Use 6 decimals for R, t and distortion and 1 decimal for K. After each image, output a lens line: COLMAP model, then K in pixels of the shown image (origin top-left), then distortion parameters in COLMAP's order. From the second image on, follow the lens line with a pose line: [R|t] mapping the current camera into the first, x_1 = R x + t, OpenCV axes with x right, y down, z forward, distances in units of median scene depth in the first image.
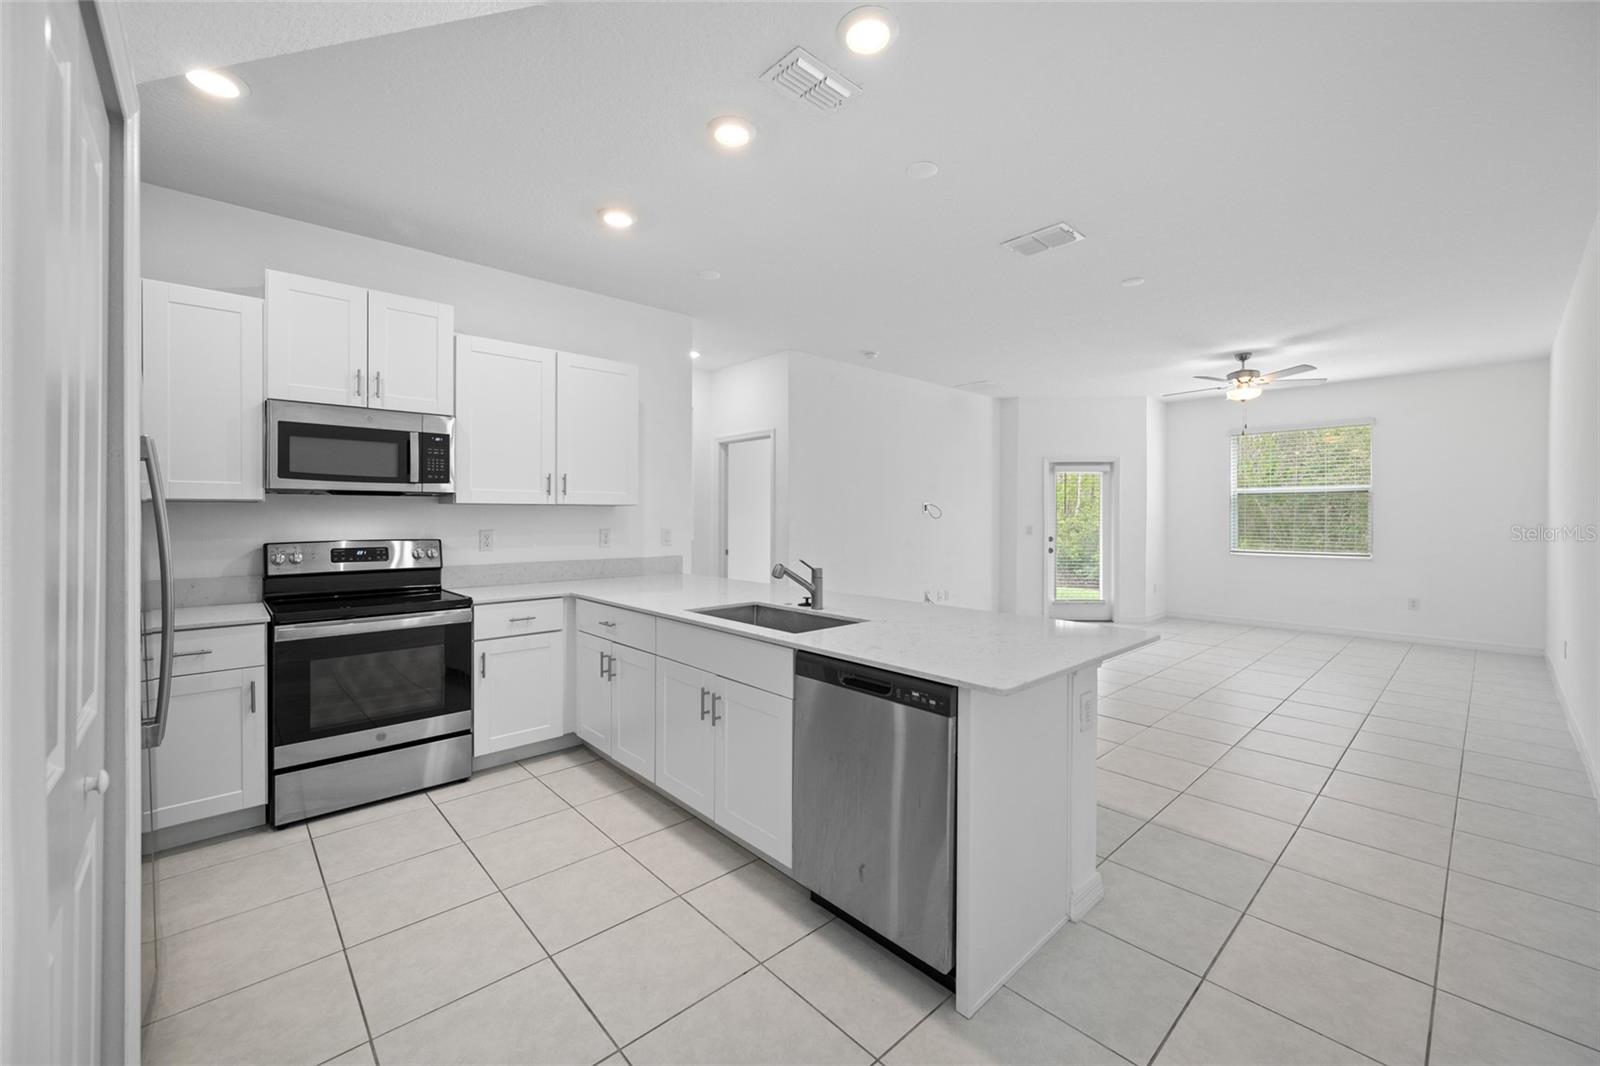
lens RADIAL K [[634.3, 0, 807.1], [0, 634.3, 518.2], [0, 0, 1]] dist [0.003923, 0.000134]
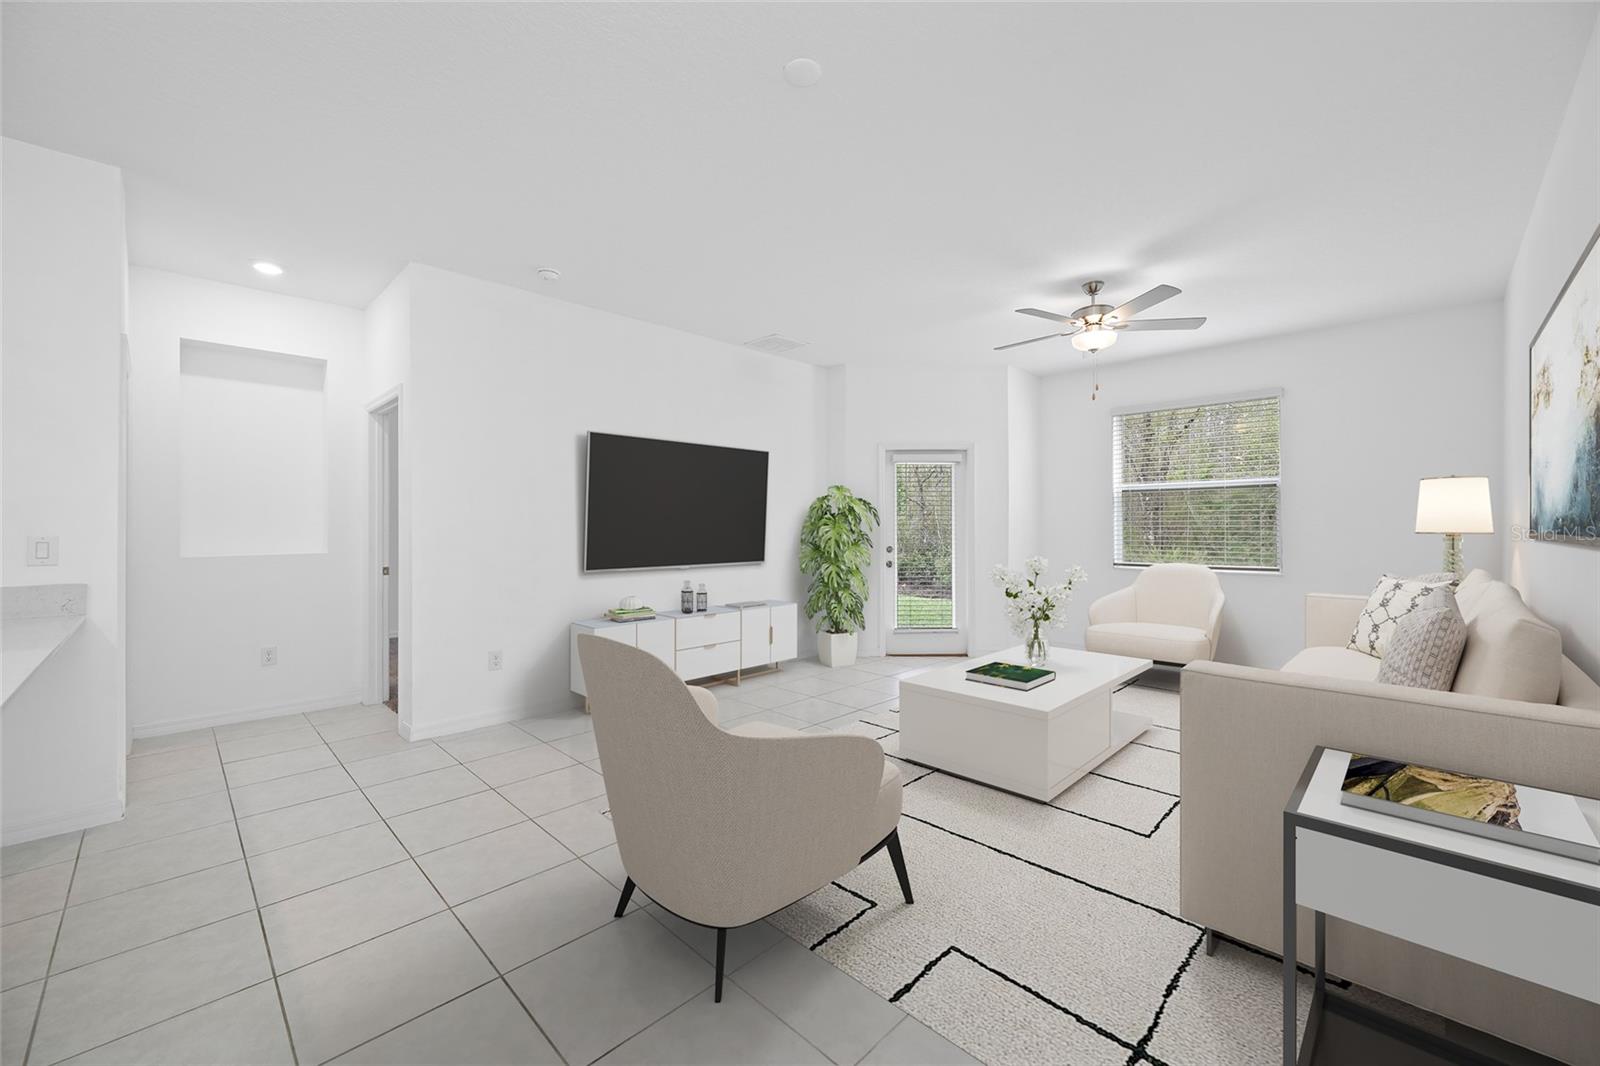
lens RADIAL K [[634.3, 0, 807.6], [0, 634.3, 532.2], [0, 0, 1]] dist [0.003923, 0.000134]
pose [[0.998662, -0.001446, 0.051688, 0.285336], [0.000858, 0.999935, 0.011407, 0.004157], [-0.051702, -0.011348, 0.998598, 0.270758]]
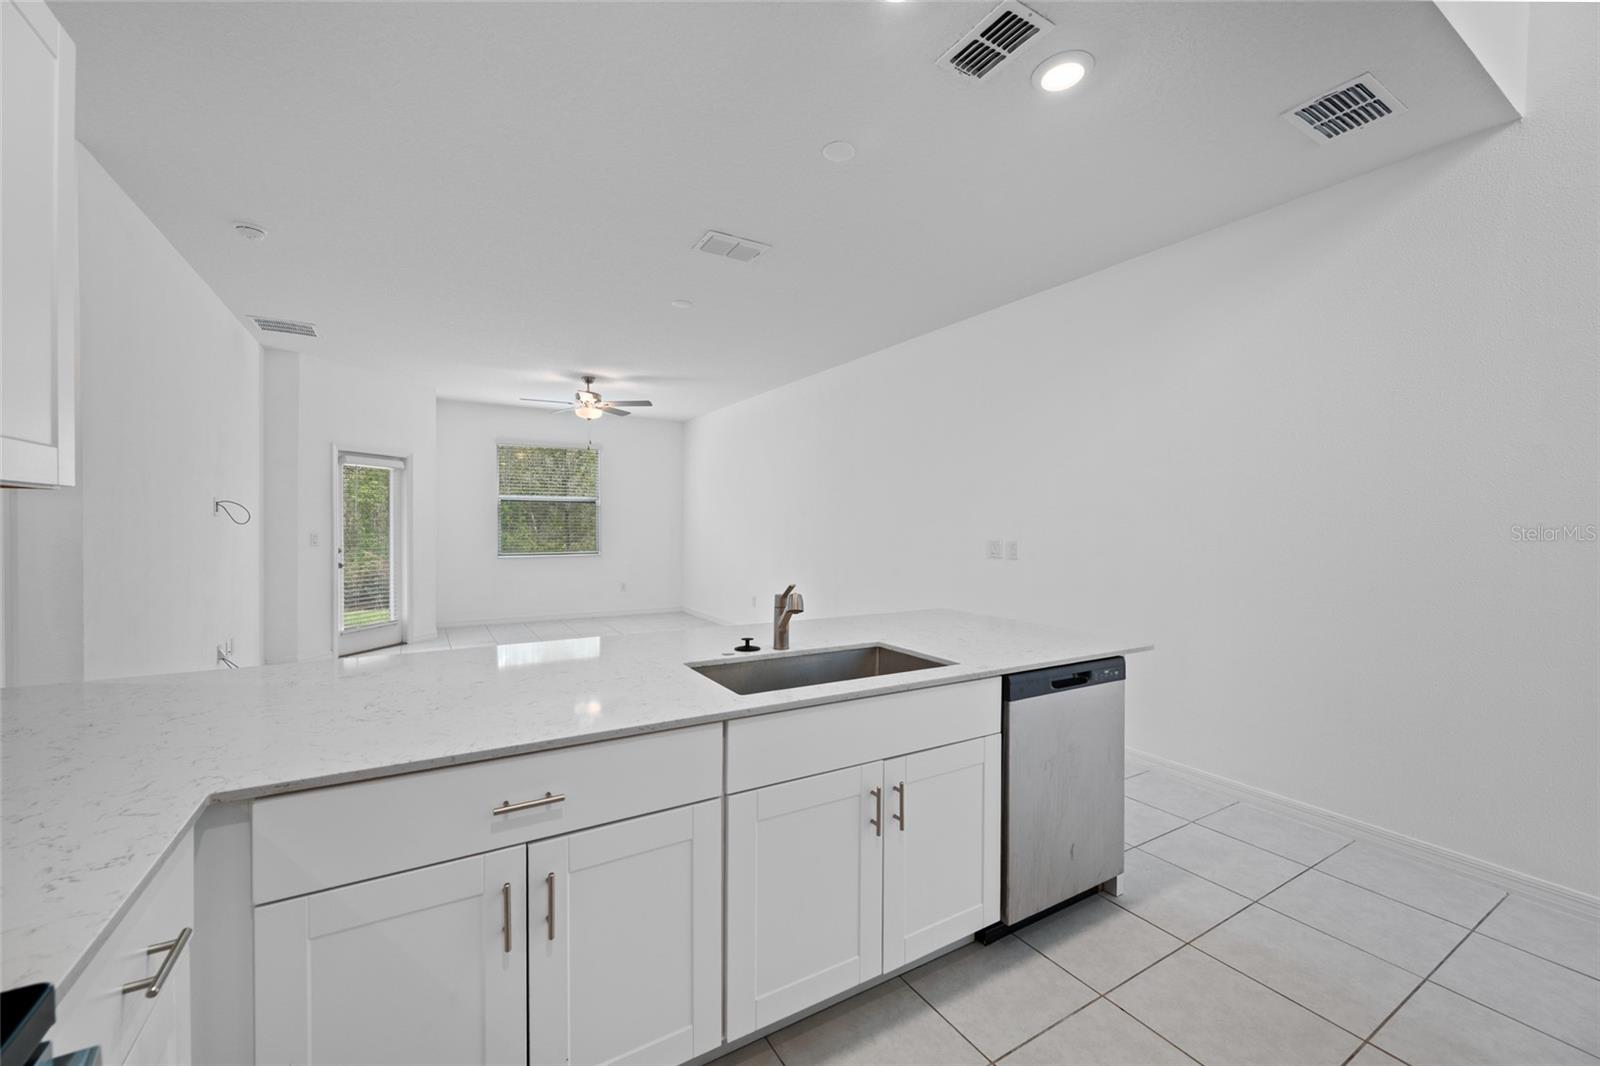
lens RADIAL K [[634.3, 0, 815.1], [0, 634.3, 532.8], [0, 0, 1]] dist [0.003923, 0.000134]
pose [[0.196421, -0.012694, 0.980437, -0.290468], [-0.004076, 0.999897, 0.013763, -0.001336], [-0.980511, -0.006699, 0.196349, 0.332639]]
